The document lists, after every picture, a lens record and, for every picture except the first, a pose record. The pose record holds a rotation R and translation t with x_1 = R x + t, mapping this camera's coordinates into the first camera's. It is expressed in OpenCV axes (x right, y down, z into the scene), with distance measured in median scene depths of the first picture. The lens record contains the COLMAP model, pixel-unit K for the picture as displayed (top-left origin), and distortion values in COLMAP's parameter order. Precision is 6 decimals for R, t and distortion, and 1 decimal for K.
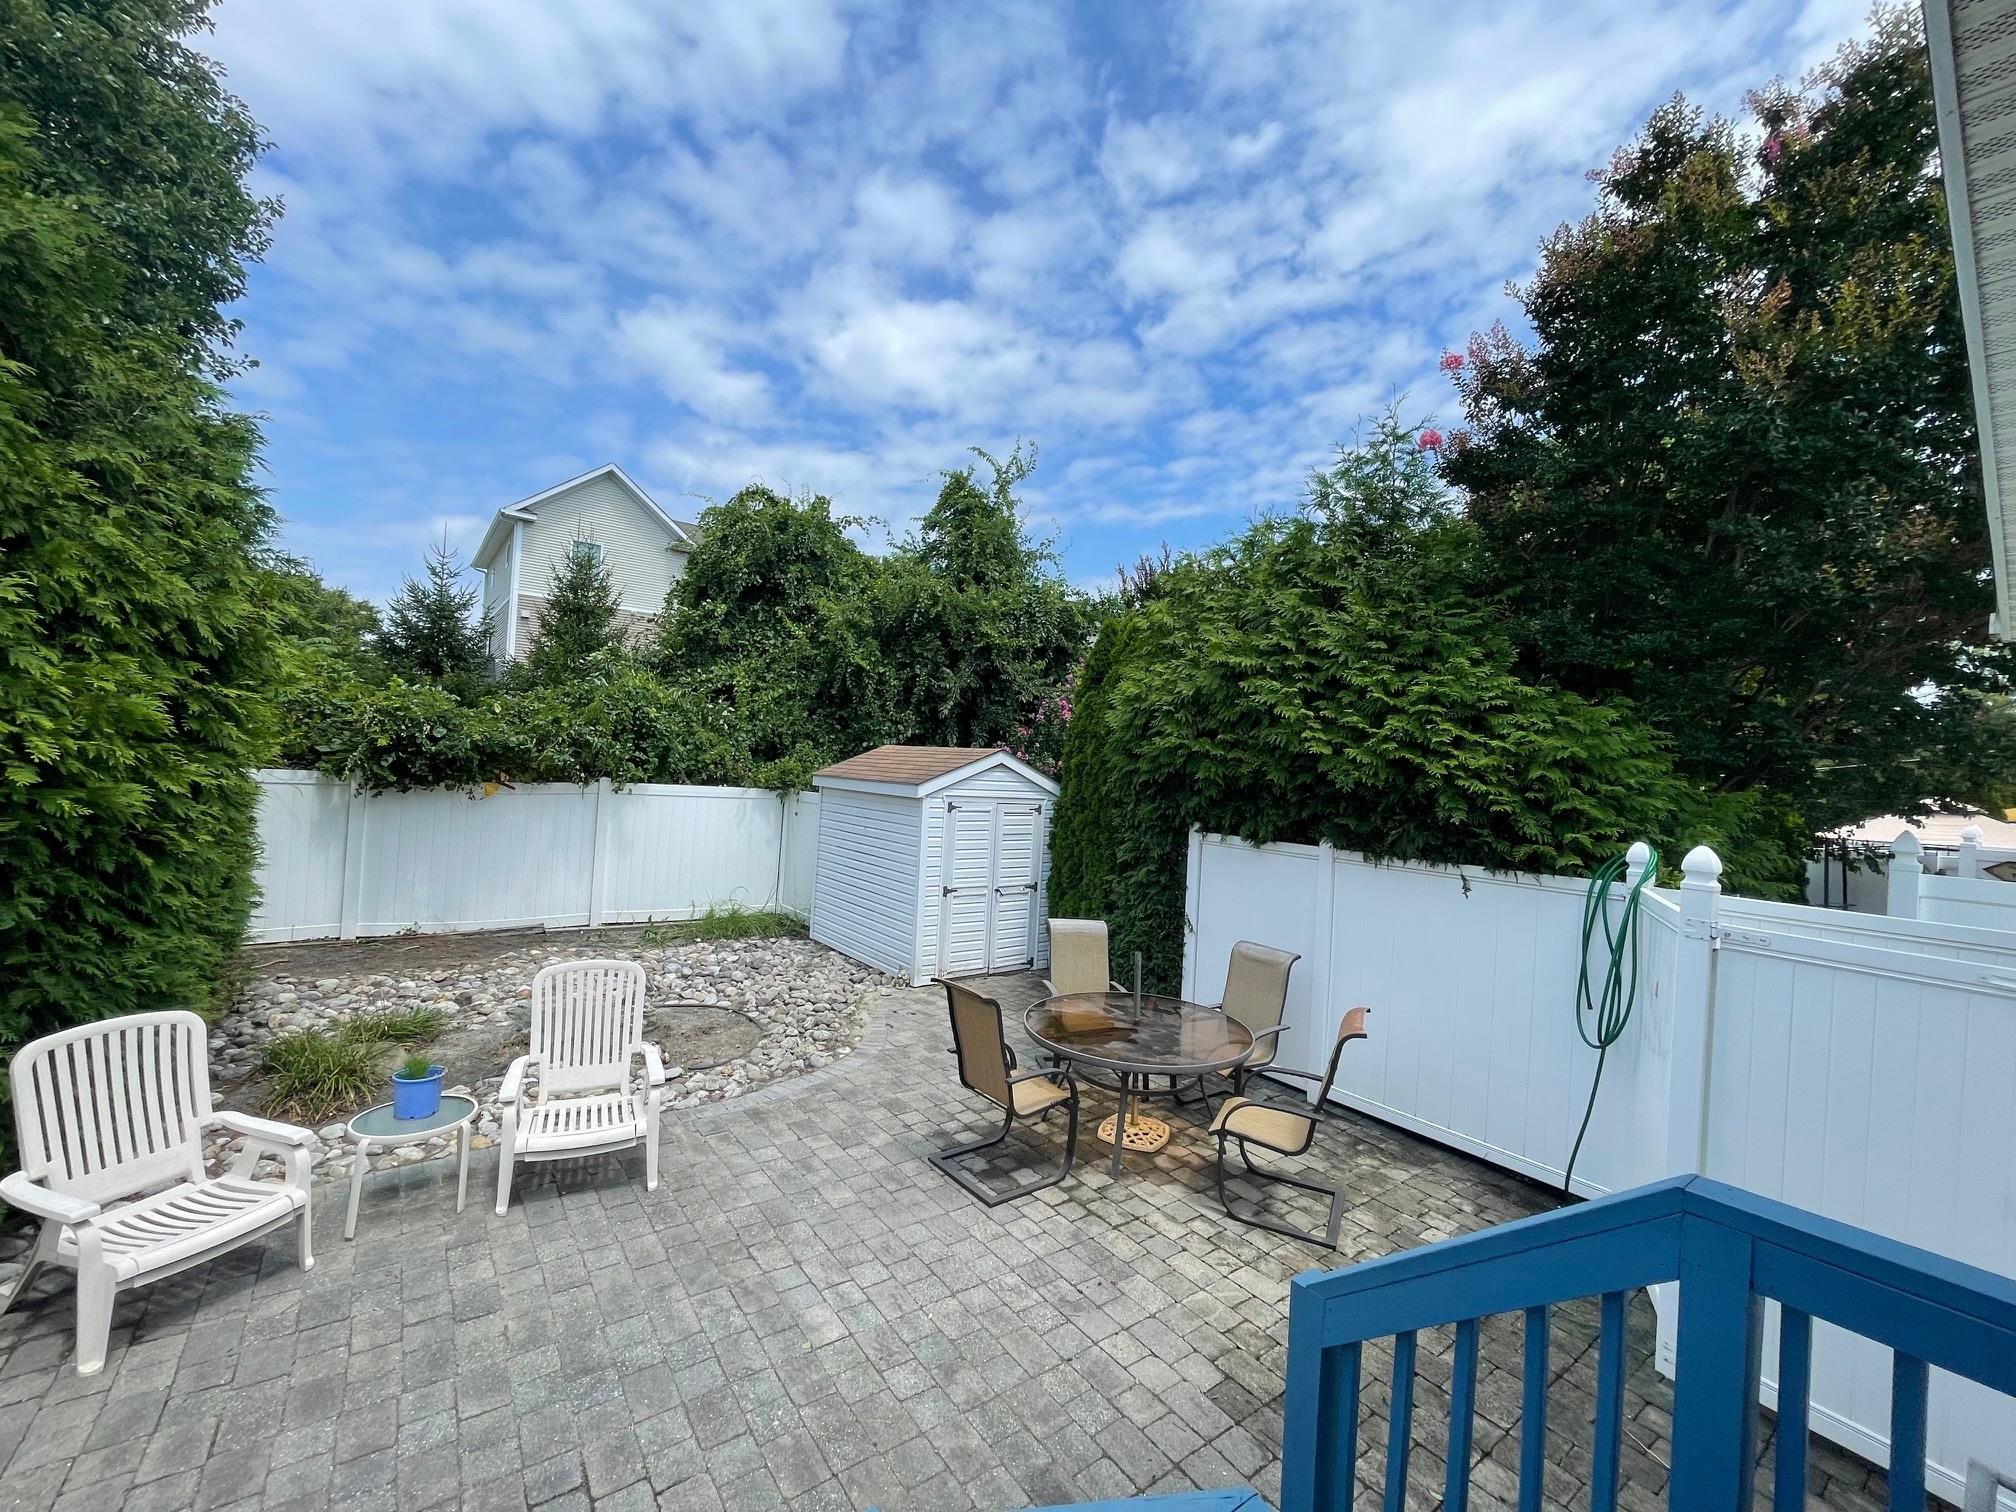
lens RADIAL K [[824.0, 0, 1008.2], [0, 824.0, 747.0], [0, 0, 1]] dist [-0.001915, -0.001047]
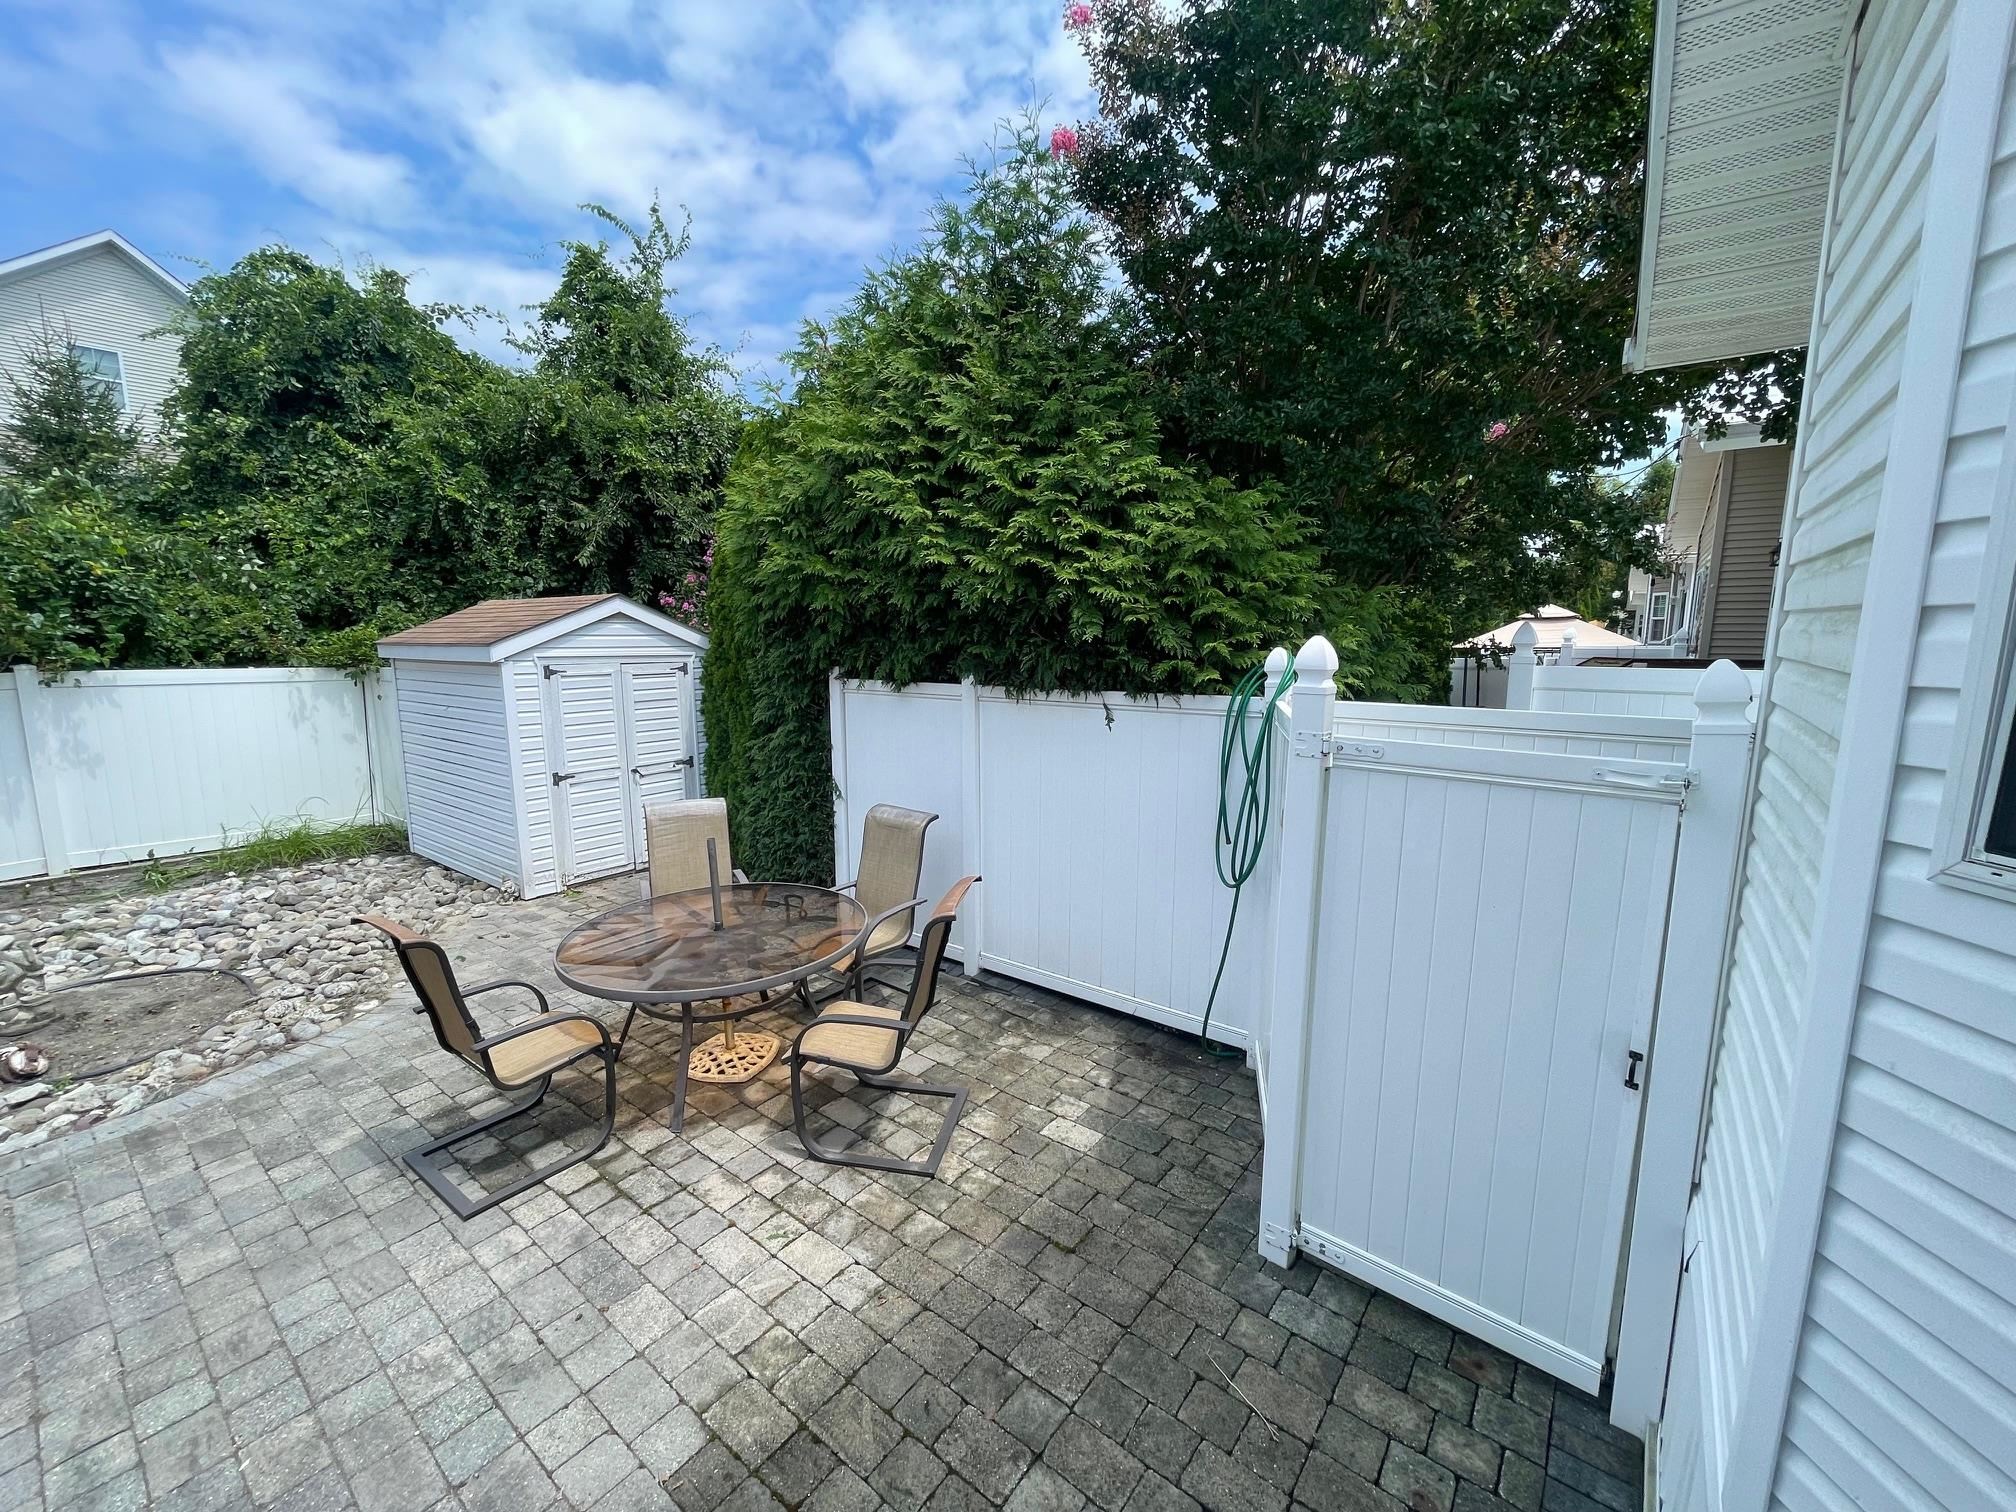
lens RADIAL K [[824.0, 0, 1023.2], [0, 824.0, 746.6], [0, 0, 1]] dist [-0.001915, -0.001047]
pose [[0.957528, -0.091061, 0.273584, 0.213521], [0.044803, 0.984285, 0.170809, 0.046297], [-0.284839, -0.151297, 0.946560, 0.197838]]
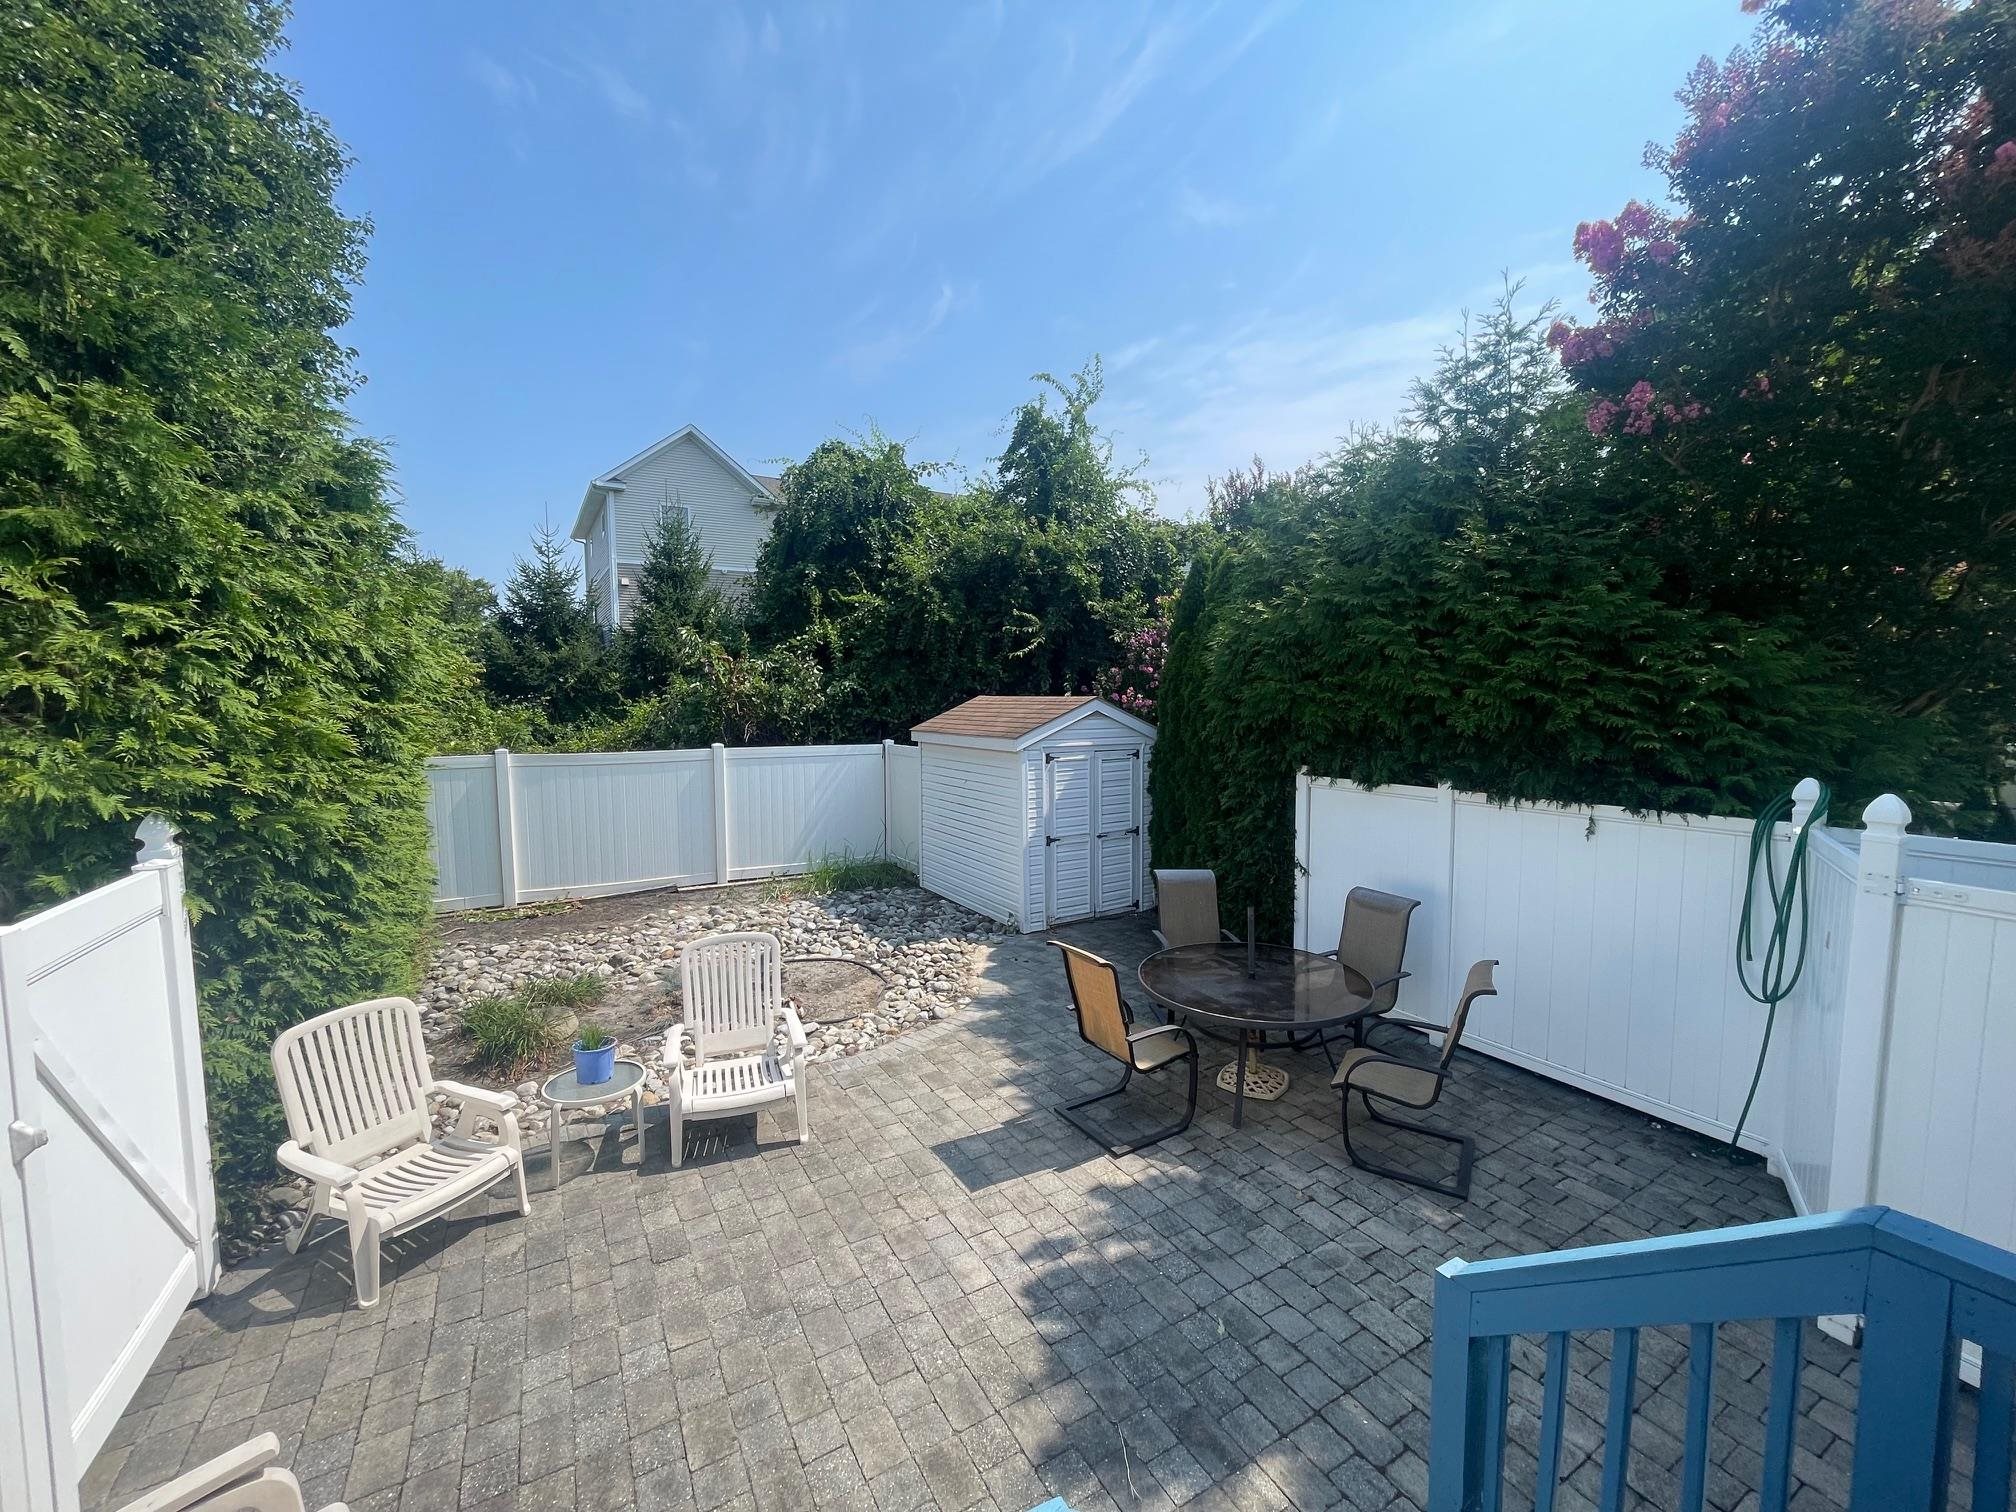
lens RADIAL K [[824.0, 0, 1000.8], [0, 824.0, 747.5], [0, 0, 1]] dist [-0.001915, -0.001047]
pose [[0.991308, -0.057562, -0.118297, -0.011585], [0.067683, 0.994216, 0.083391, -0.043096], [0.112812, -0.090673, 0.989470, -0.004599]]
